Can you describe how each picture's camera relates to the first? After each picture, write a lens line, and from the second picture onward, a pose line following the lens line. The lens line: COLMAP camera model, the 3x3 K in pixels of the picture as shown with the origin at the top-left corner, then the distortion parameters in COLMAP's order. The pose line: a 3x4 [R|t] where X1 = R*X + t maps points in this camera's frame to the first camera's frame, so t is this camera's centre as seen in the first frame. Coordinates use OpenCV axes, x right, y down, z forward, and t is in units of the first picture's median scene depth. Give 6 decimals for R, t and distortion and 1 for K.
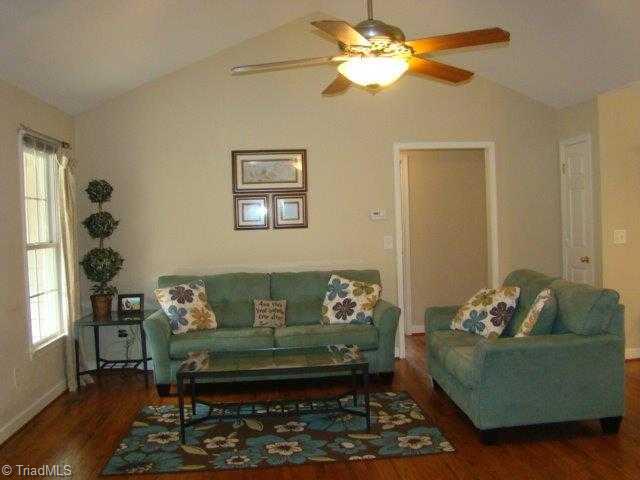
lens RADIAL K [[607.7, 0, 320.1], [0, 607.7, 241.1], [0, 0, 1]] dist [-0.121289, 0.000000]
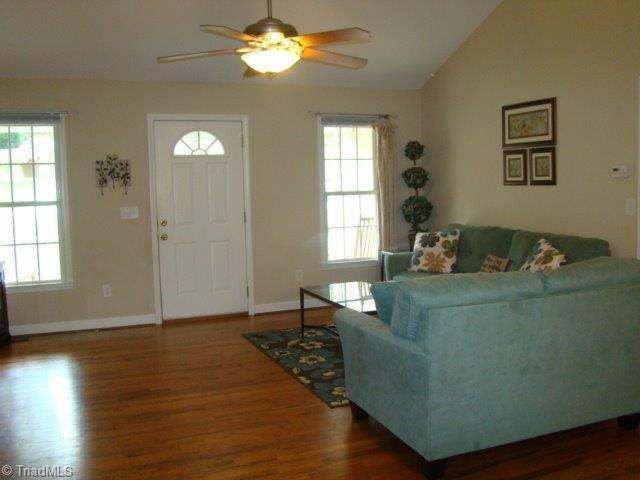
lens RADIAL K [[607.7, 0, 319.7], [0, 607.7, 239.6], [0, 0, 1]] dist [-0.121289, 0.000000]
pose [[0.294511, 0.114261, -0.948793, 0.733637], [-0.018242, 0.993318, 0.113961, -0.036203], [0.955474, -0.016255, 0.294627, 0.410175]]
